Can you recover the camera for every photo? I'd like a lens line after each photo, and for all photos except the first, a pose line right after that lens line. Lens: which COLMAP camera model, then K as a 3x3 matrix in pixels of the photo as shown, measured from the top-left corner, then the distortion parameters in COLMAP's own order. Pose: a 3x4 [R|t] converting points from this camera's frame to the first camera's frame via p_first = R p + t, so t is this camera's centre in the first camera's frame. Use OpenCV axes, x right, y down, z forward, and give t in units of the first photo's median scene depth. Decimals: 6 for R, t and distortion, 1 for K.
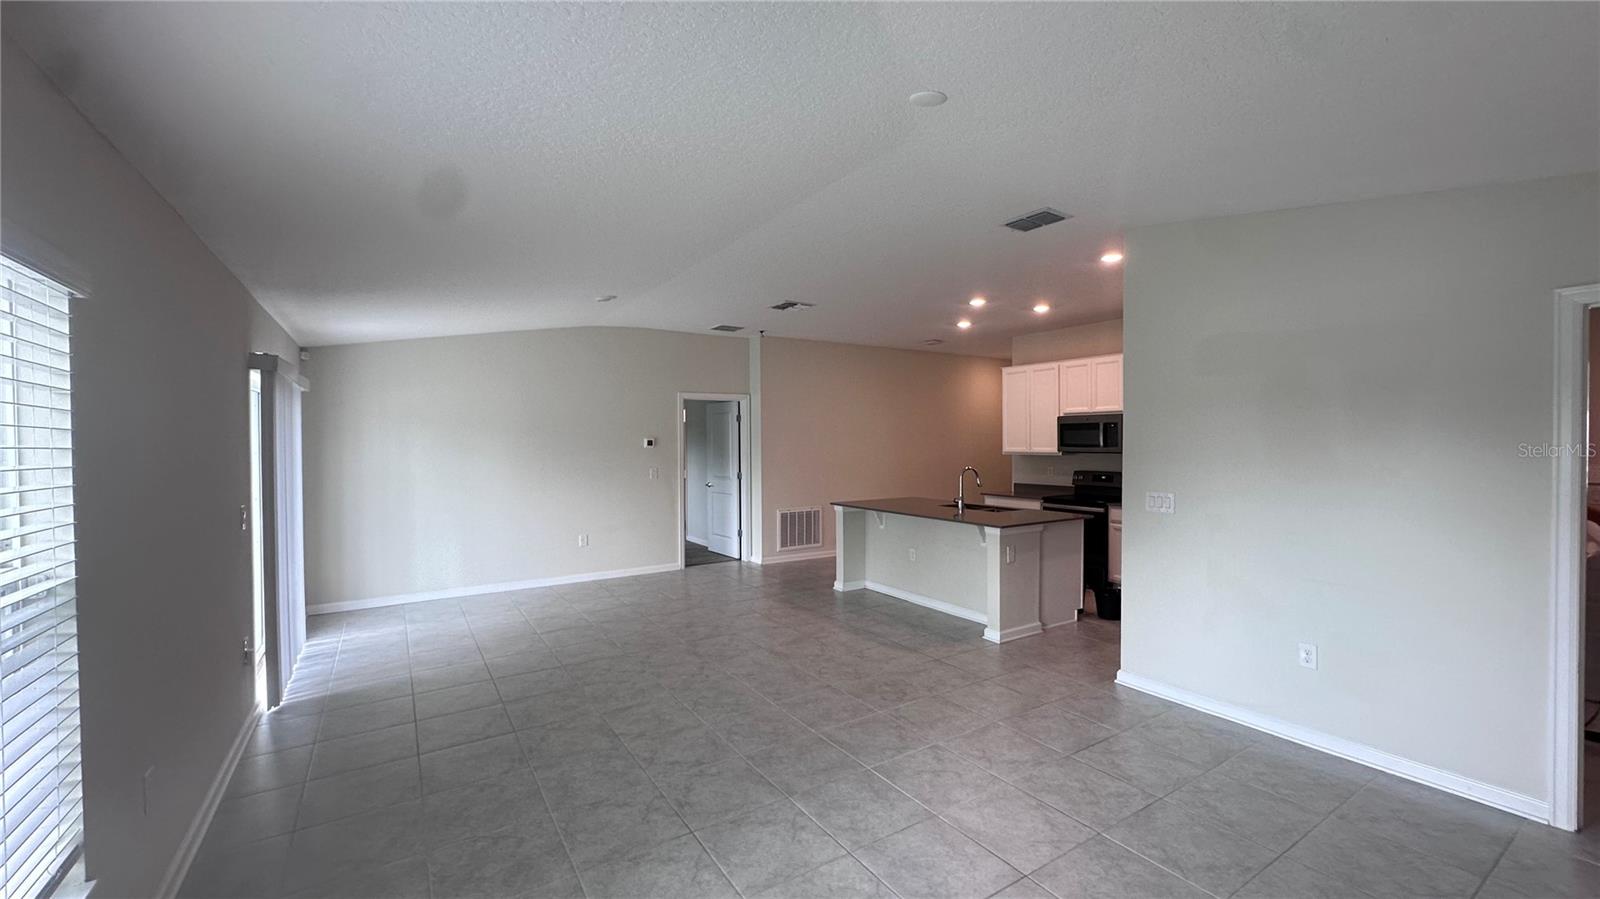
lens RADIAL K [[634.8, 0, 800.9], [0, 634.8, 451.6], [0, 0, 1]] dist [-0.001680, 0.000205]
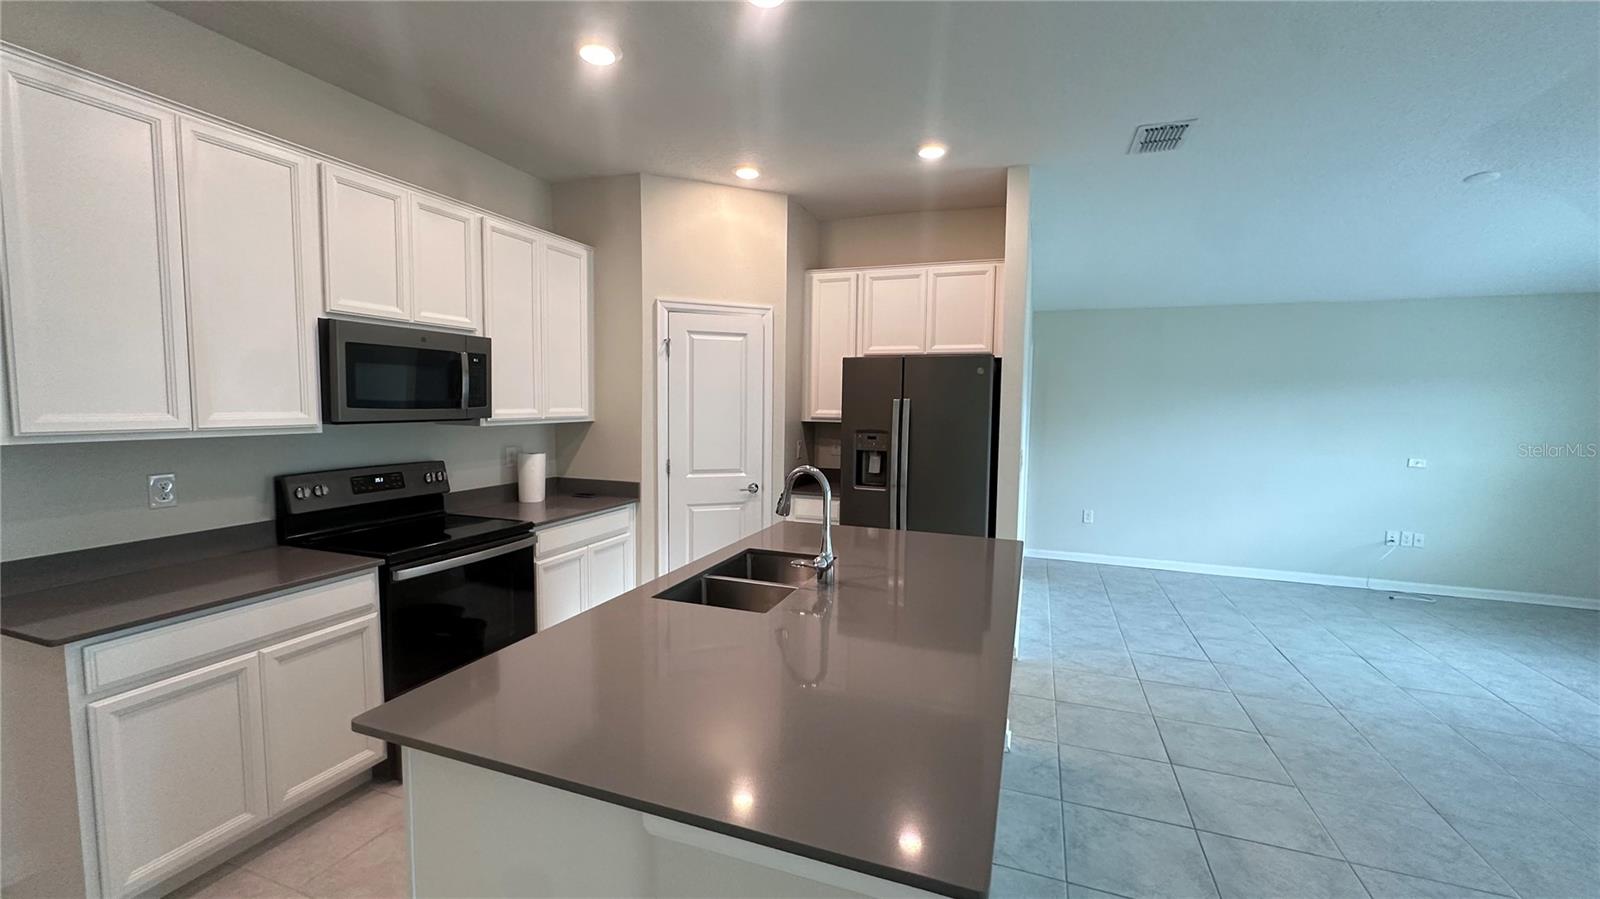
lens RADIAL K [[634.8, 0, 802.9], [0, 634.8, 452.1], [0, 0, 1]] dist [-0.001680, 0.000205]
pose [[-0.599939, -0.070634, 0.796922, -0.023430], [0.001565, 0.995989, 0.089457, -0.014839], [-0.800044, 0.054916, -0.597422, 1.058622]]
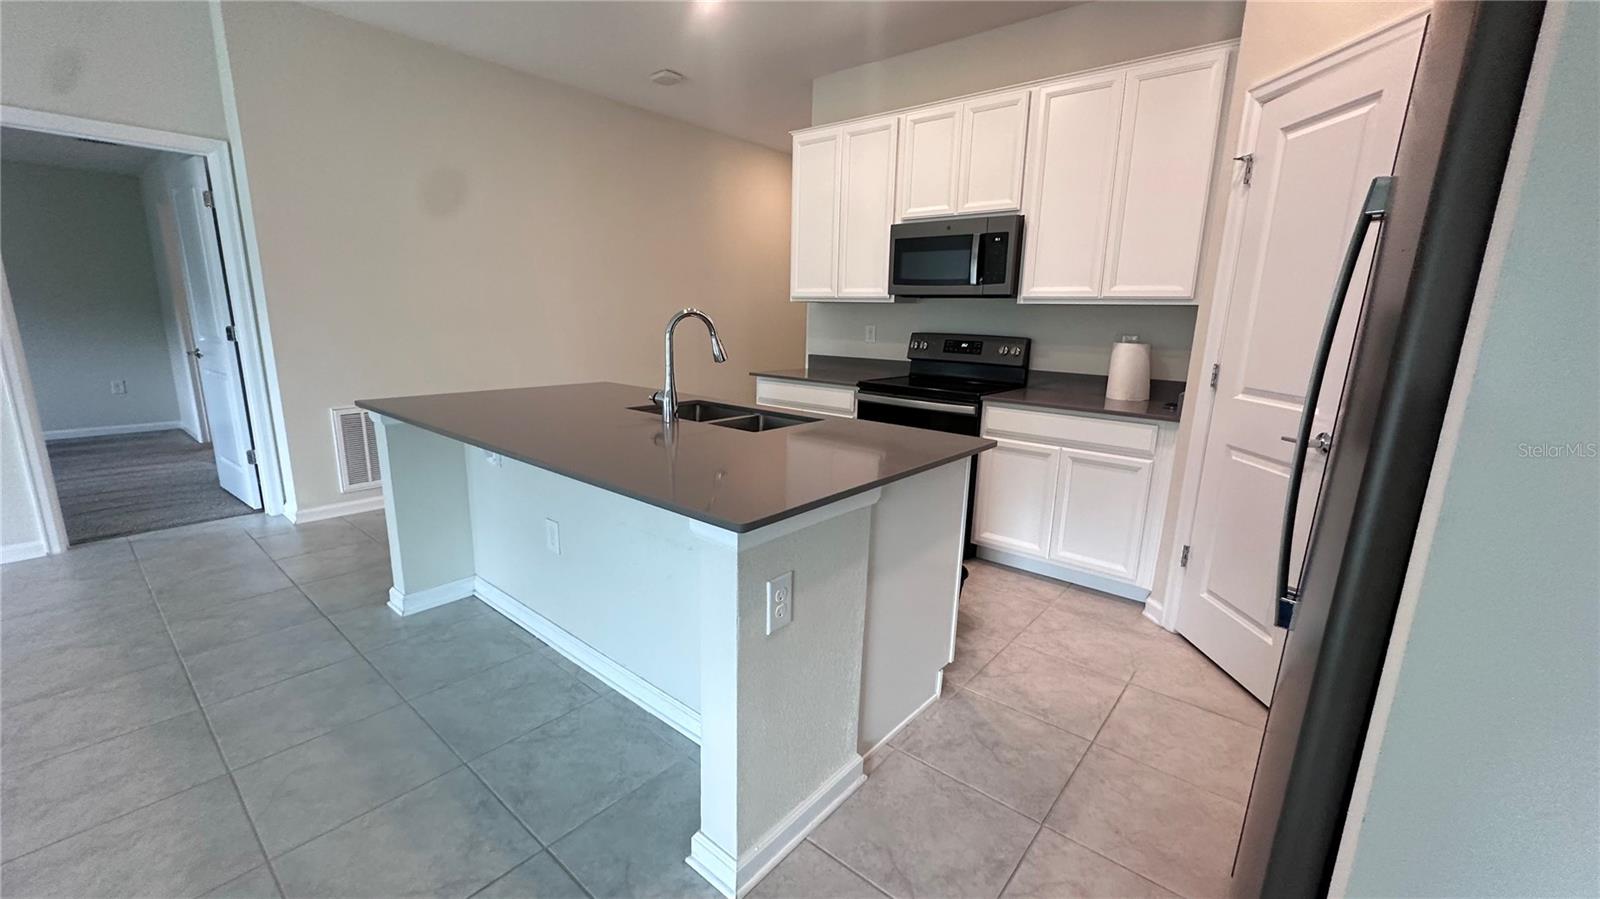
lens RADIAL K [[634.8, 0, 803.4], [0, 634.8, 453.2], [0, 0, 1]] dist [-0.001680, 0.000205]
pose [[0.954095, -0.037301, 0.297171, 0.185249], [-0.023020, 0.980146, 0.196935, 0.028475], [-0.298617, -0.194736, 0.934294, 0.530643]]
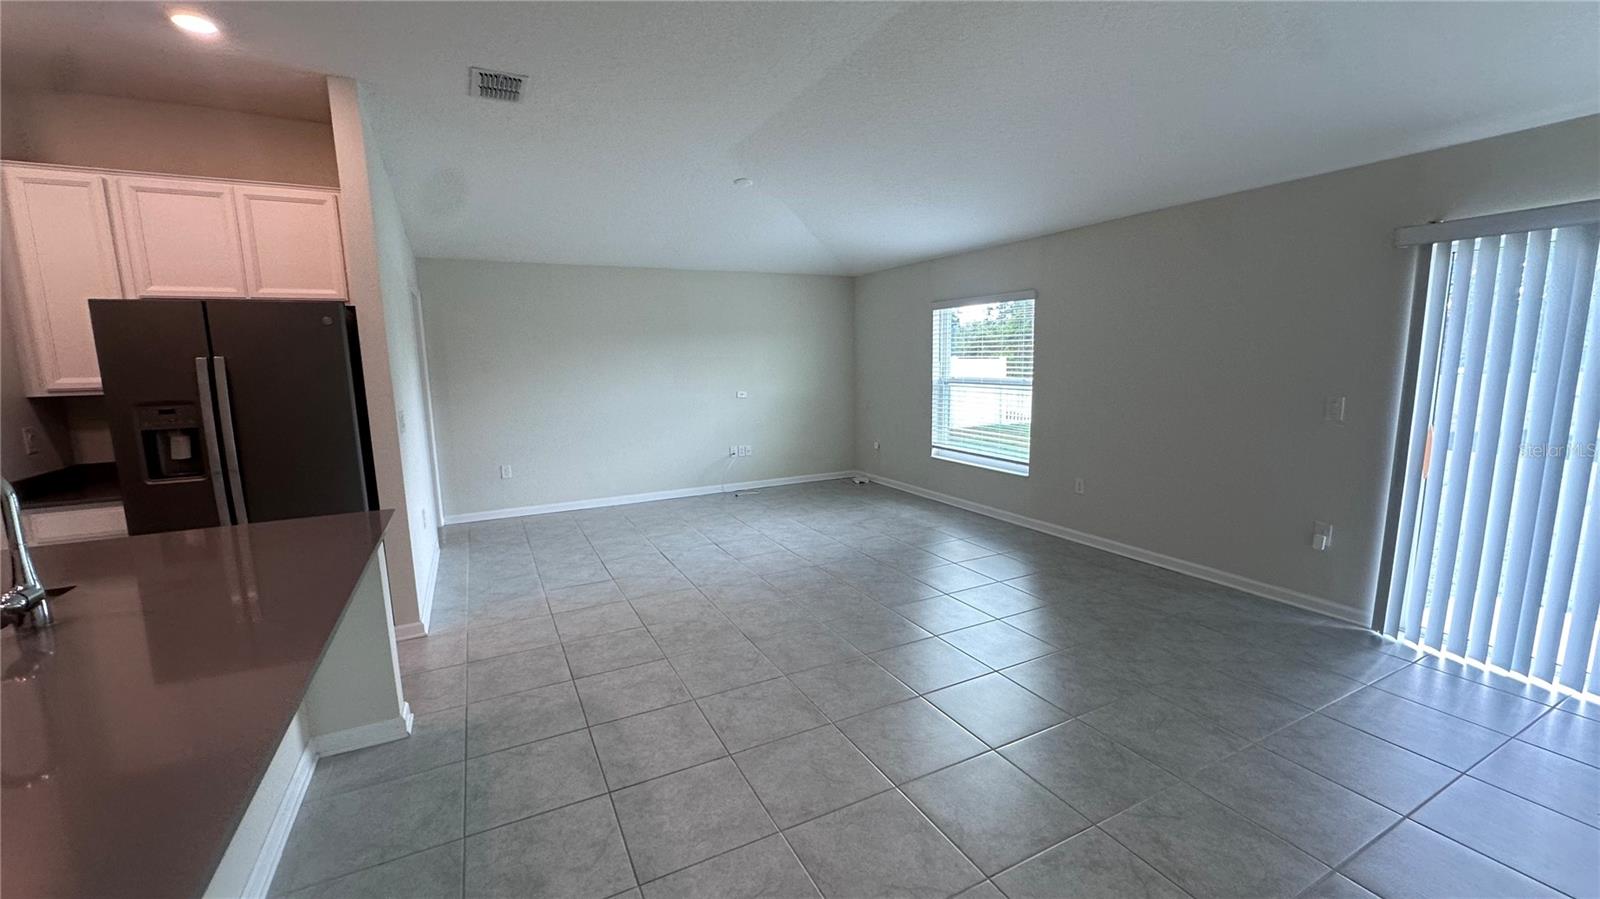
lens RADIAL K [[634.8, 0, 795.5], [0, 634.8, 452.4], [0, 0, 1]] dist [-0.001680, 0.000205]
pose [[-0.993918, 0.007311, 0.109877, -0.061220], [0.025588, 0.985815, 0.165874, -0.008901], [-0.107105, 0.167677, -0.980007, 1.035969]]
